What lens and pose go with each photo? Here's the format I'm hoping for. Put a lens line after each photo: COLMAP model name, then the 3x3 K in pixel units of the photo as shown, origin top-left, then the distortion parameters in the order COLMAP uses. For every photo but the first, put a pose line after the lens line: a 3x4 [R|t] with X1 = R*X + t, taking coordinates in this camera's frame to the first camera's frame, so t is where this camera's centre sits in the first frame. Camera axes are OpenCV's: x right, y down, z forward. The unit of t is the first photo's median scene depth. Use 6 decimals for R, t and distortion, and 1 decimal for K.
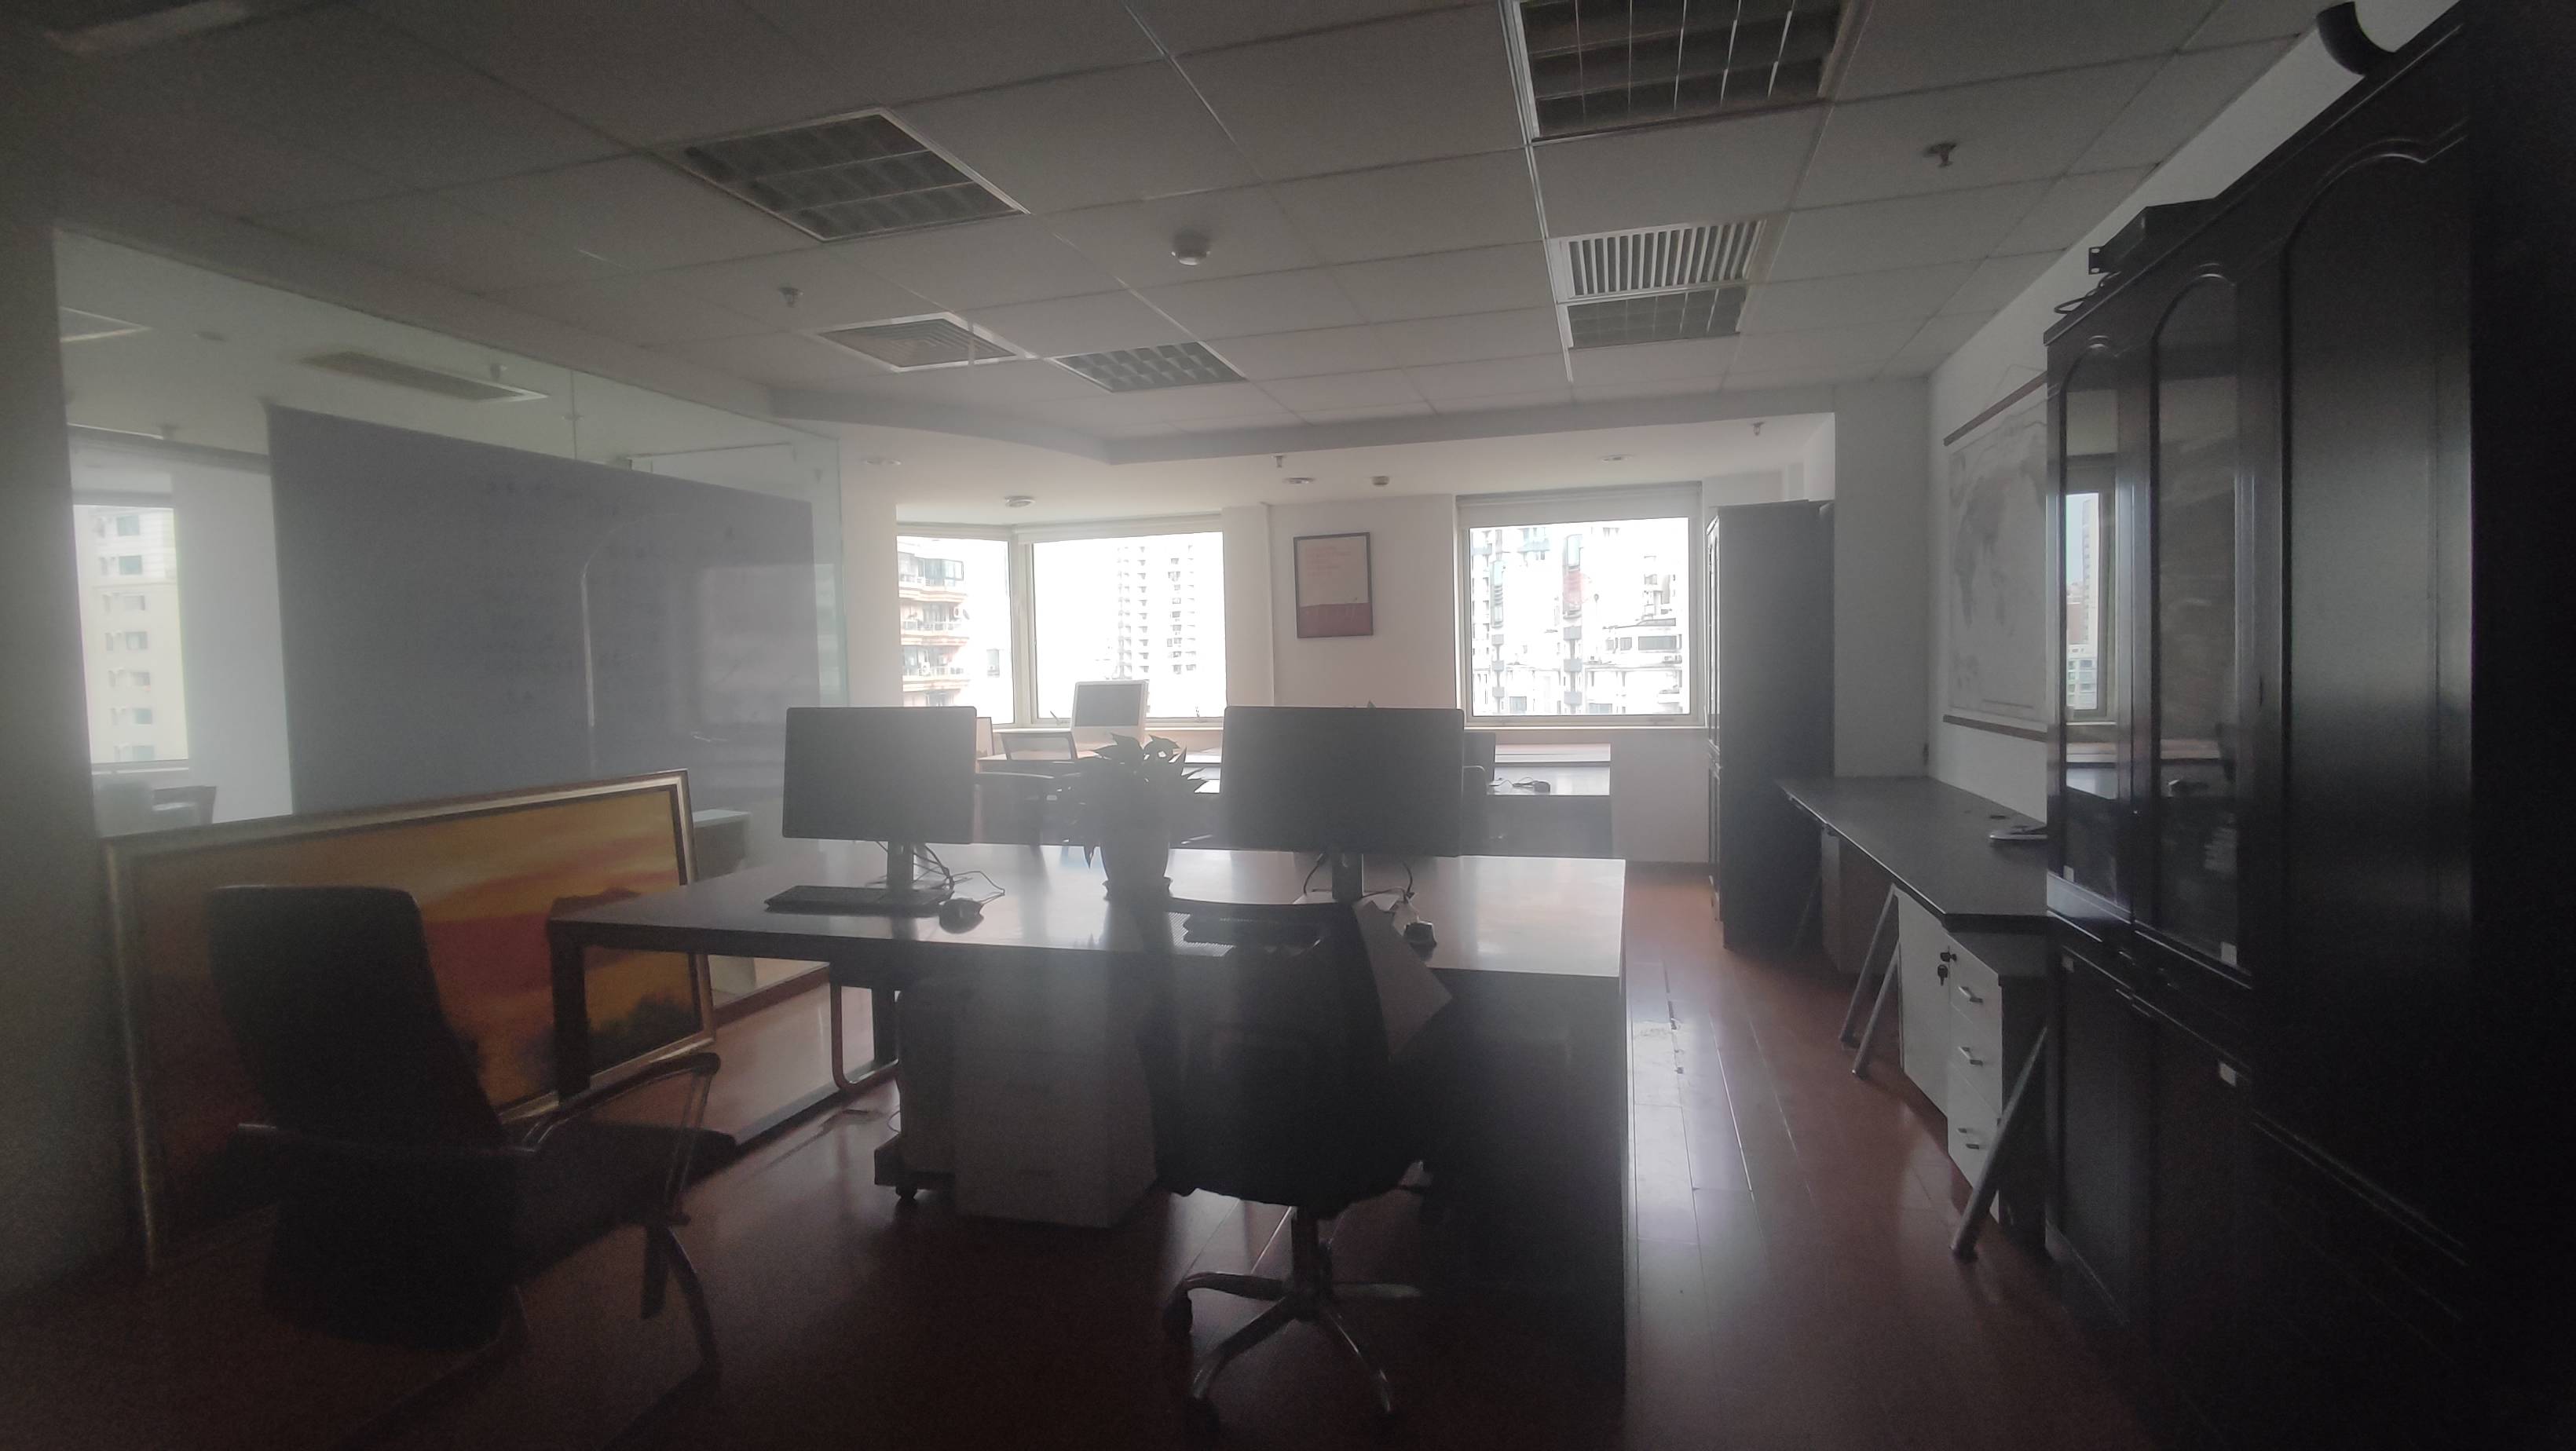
lens RADIAL K [[1182.6, 0, 1278.7], [0, 1182.6, 720.5], [0, 0, 1]] dist [-0.003251, -0.000261]
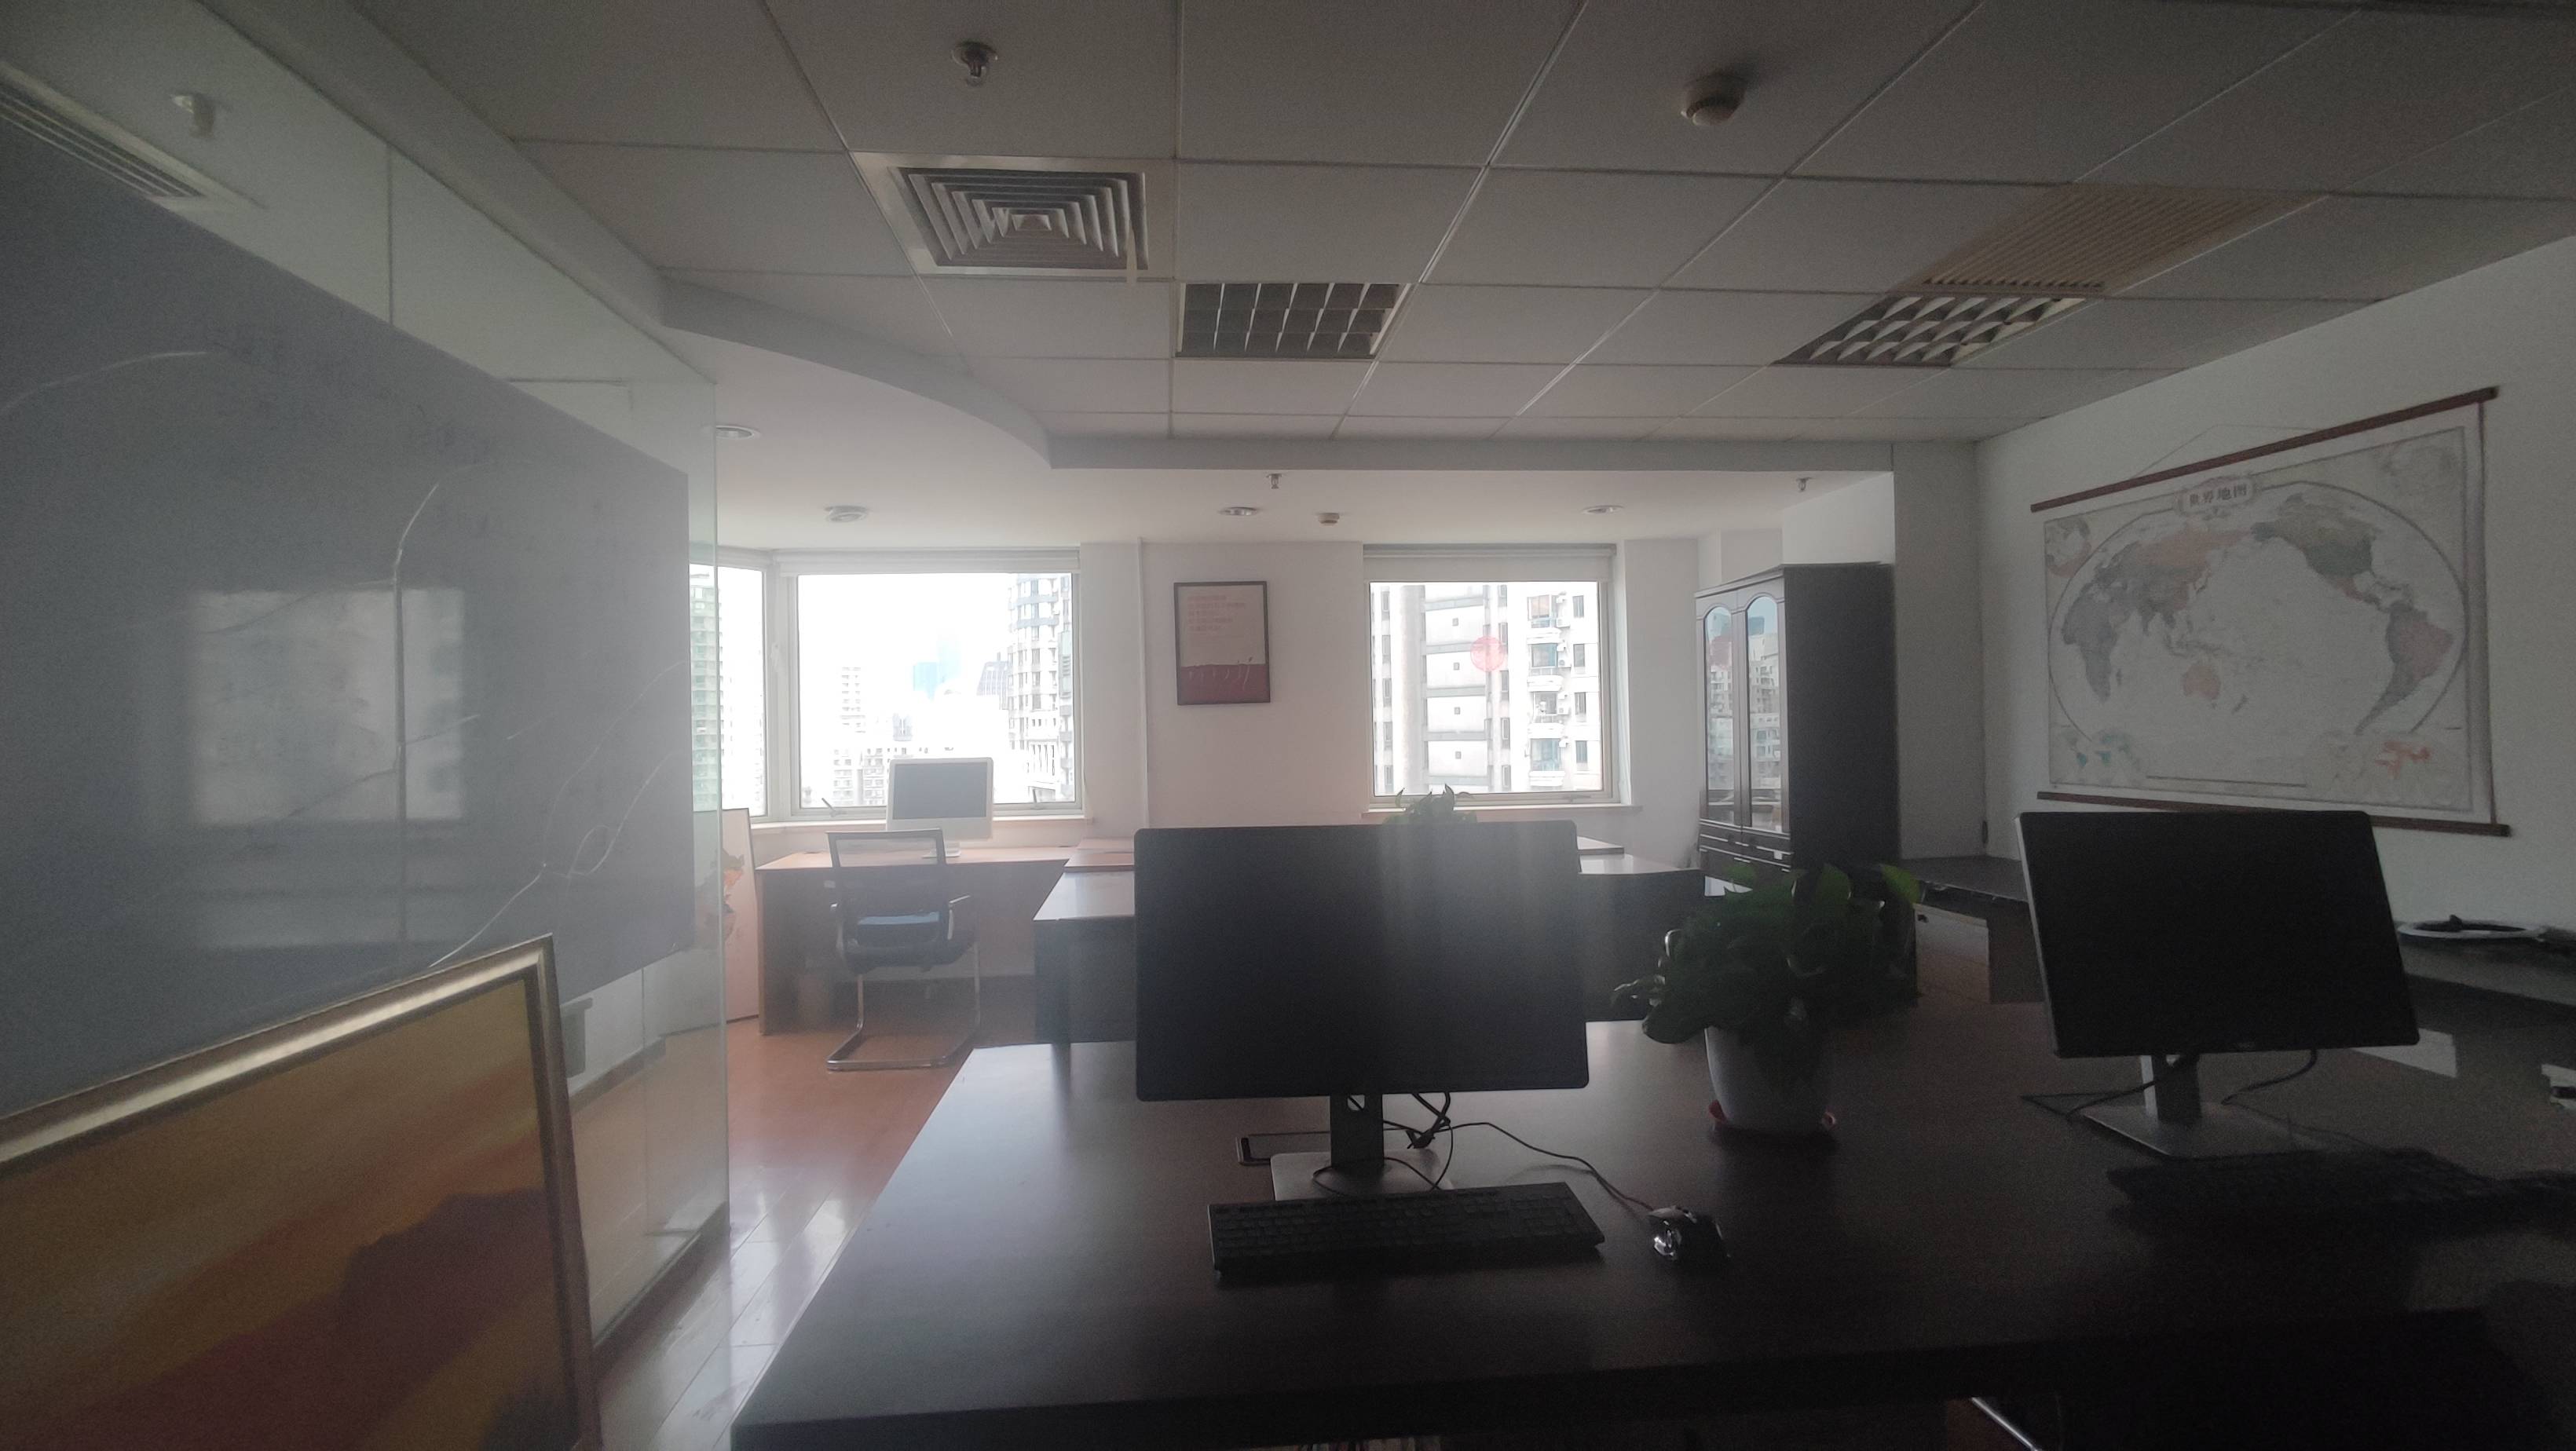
lens RADIAL K [[1182.6, 0, 1290.1], [0, 1182.6, 721.8], [0, 0, 1]] dist [-0.003251, -0.000261]
pose [[0.927675, 0.005764, 0.373345, -0.222892], [0.016154, 0.998325, -0.055552, -0.010982], [-0.373040, 0.057565, 0.926028, 0.213773]]
